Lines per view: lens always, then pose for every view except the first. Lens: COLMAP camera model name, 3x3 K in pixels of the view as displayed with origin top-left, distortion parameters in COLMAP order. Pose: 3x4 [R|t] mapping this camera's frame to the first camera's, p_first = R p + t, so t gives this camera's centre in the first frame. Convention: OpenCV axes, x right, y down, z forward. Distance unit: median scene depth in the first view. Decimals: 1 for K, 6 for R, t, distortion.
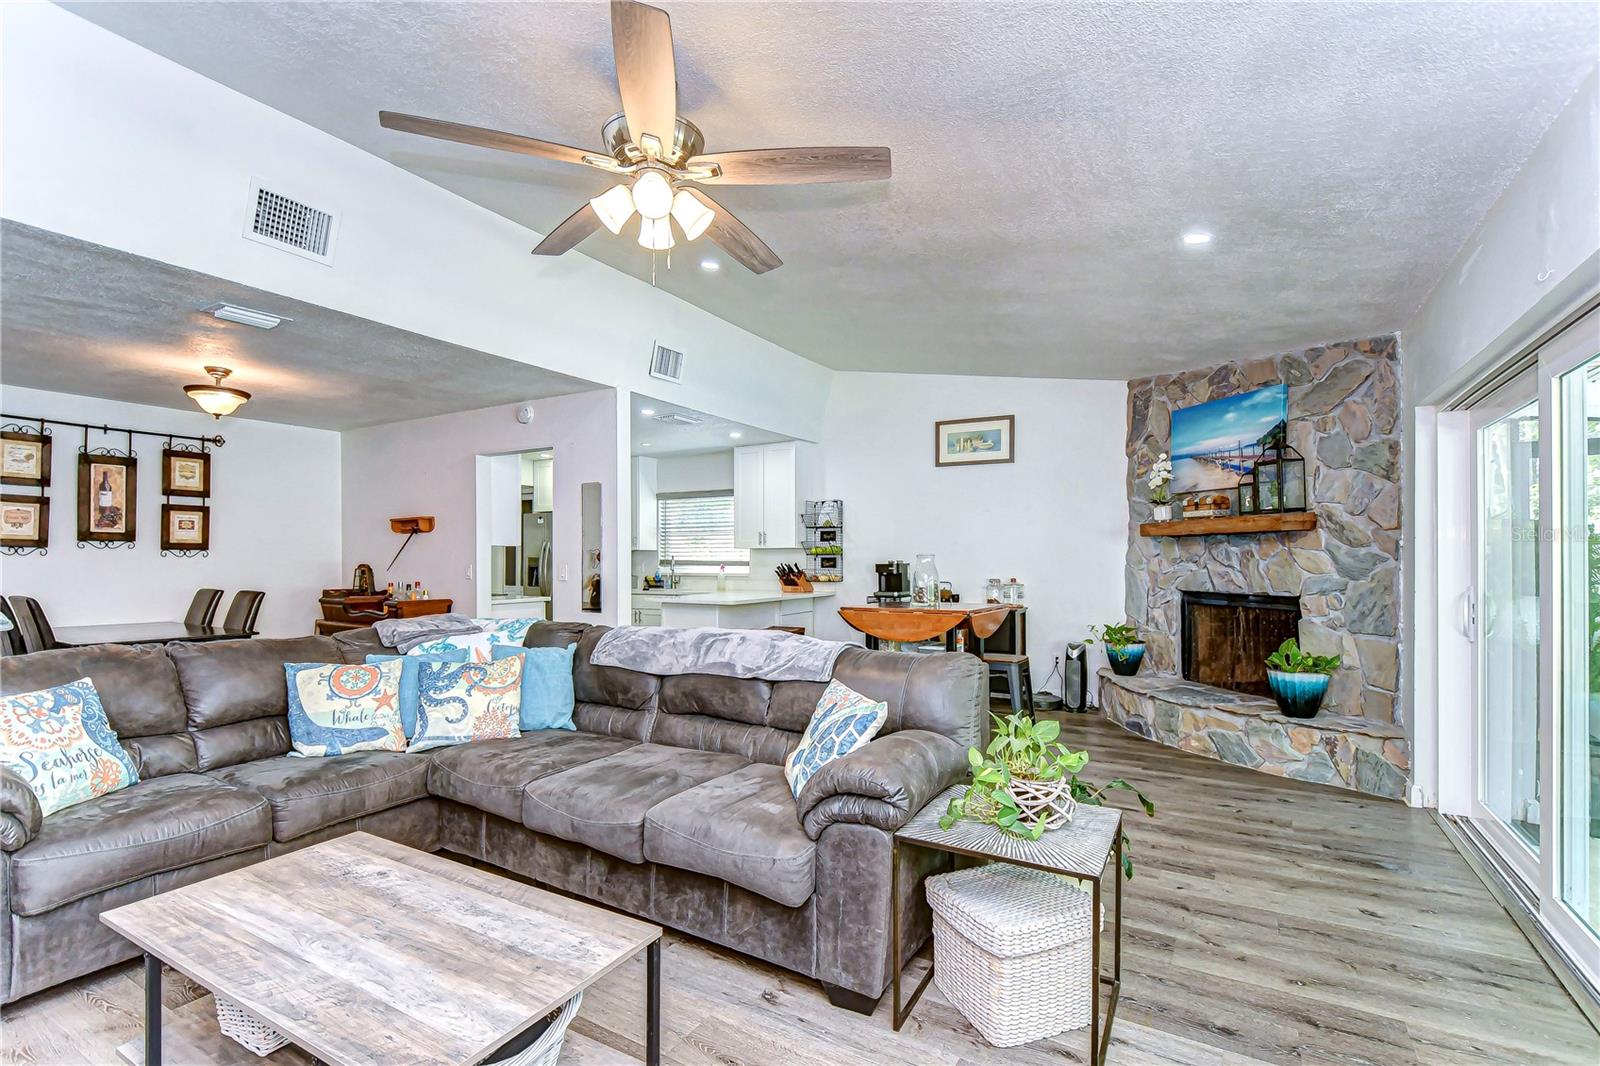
lens RADIAL K [[722.6, 0, 816.9], [0, 722.6, 559.8], [0, 0, 1]] dist [0.002281, 0.000280]
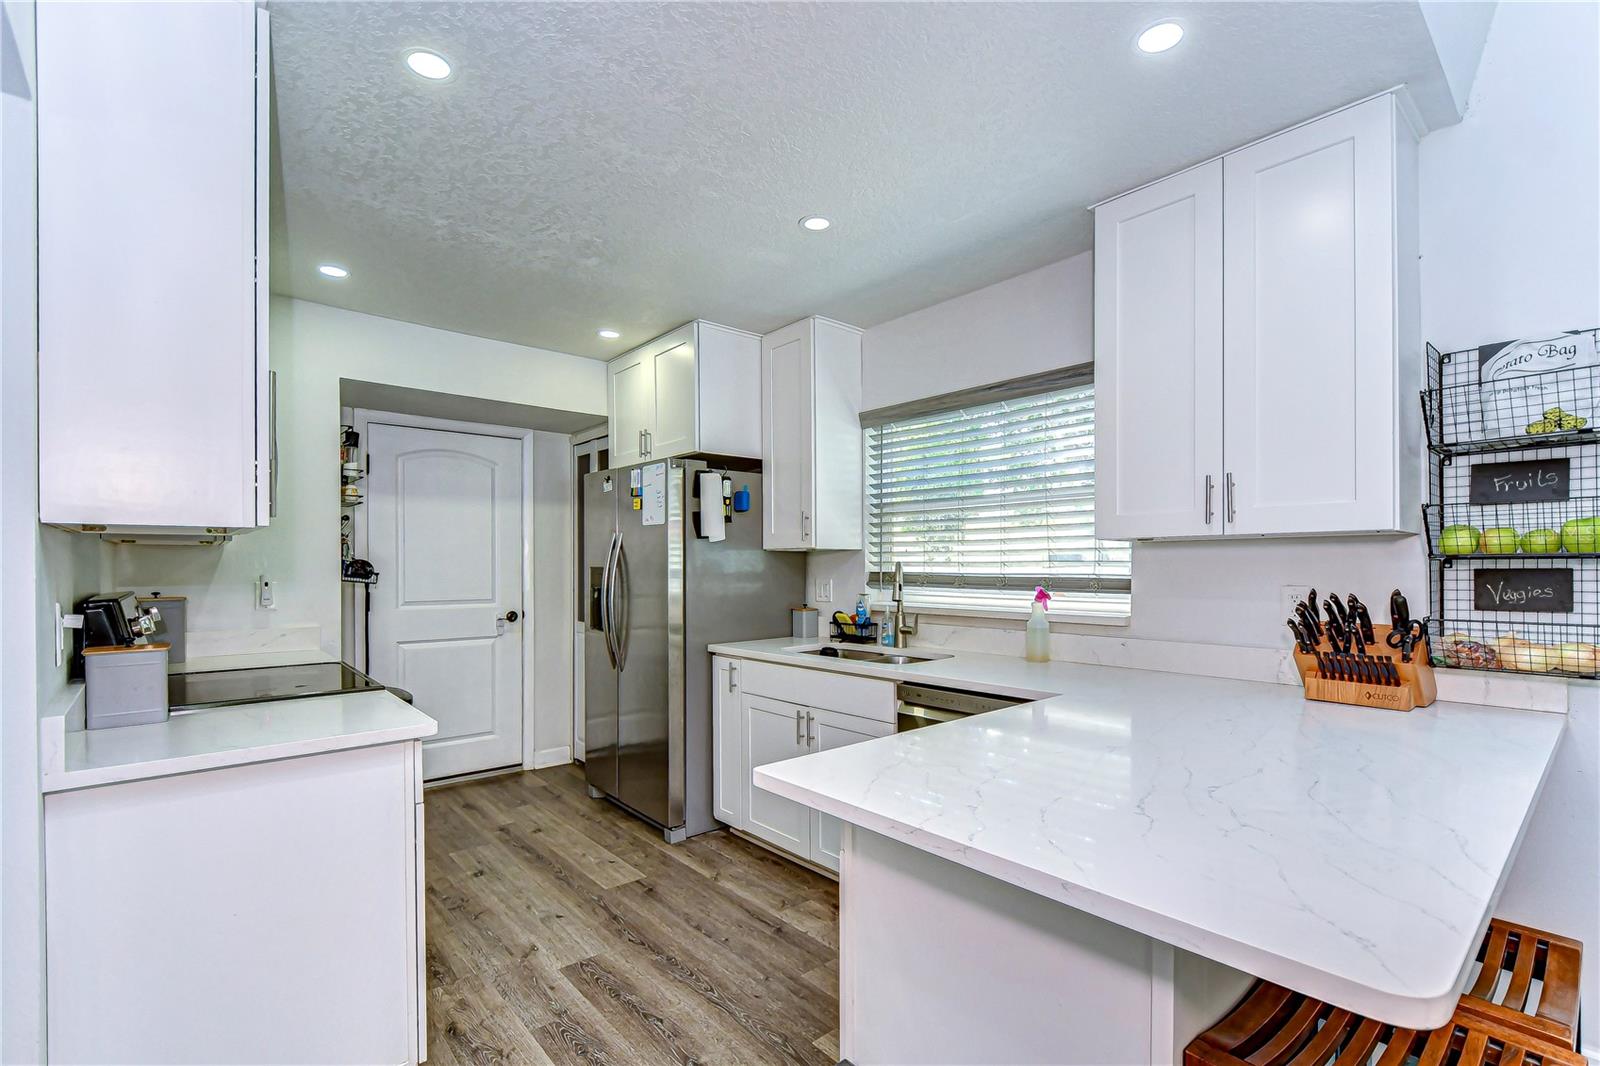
lens RADIAL K [[729.8, 0, 797.2], [0, 729.8, 565.4], [0, 0, 1]] dist [0.001272, -0.000165]
pose [[0.943638, -0.000594, -0.330978, -0.189128], [0.001166, 0.999998, 0.001530, -0.007022], [0.330977, -0.001830, 0.943637, 0.954903]]
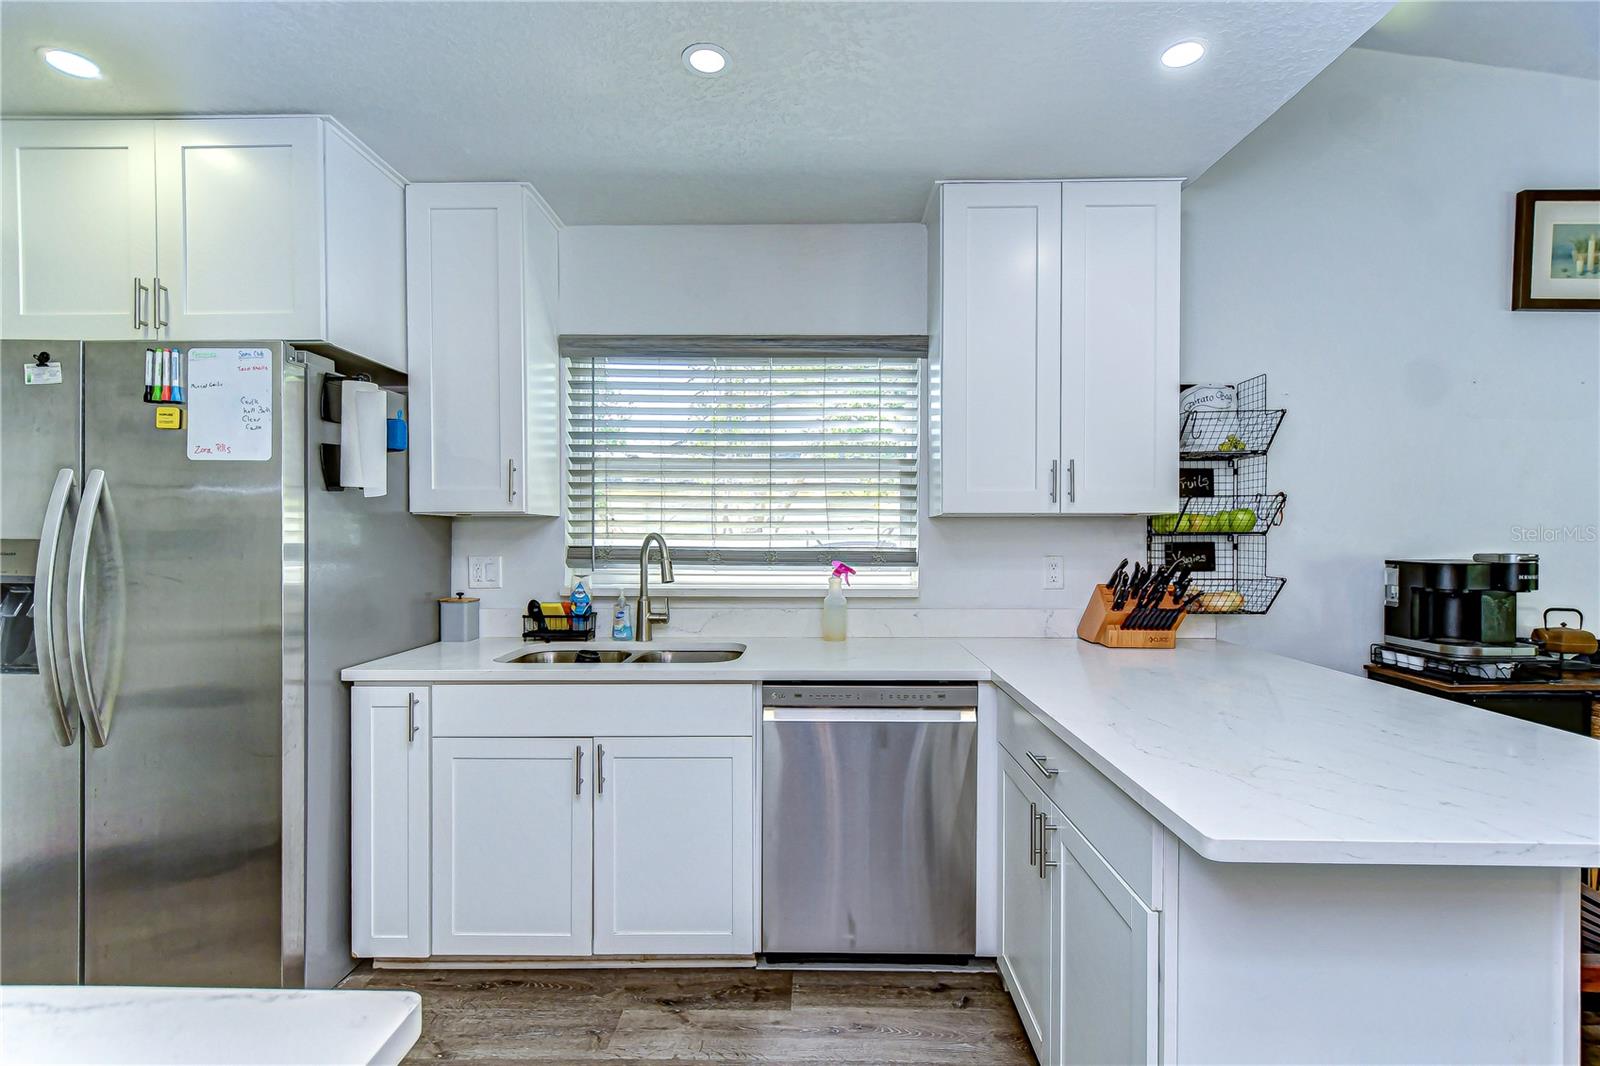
lens RADIAL K [[720.4, 0, 799.8], [0, 720.4, 539.3], [0, 0, 1]] dist [0.009275, -0.000379]
pose [[0.872374, 0.002977, 0.488831, -0.461748], [-0.003915, 0.999992, 0.000896, -0.005865], [-0.488824, -0.002695, 0.872378, 1.091710]]
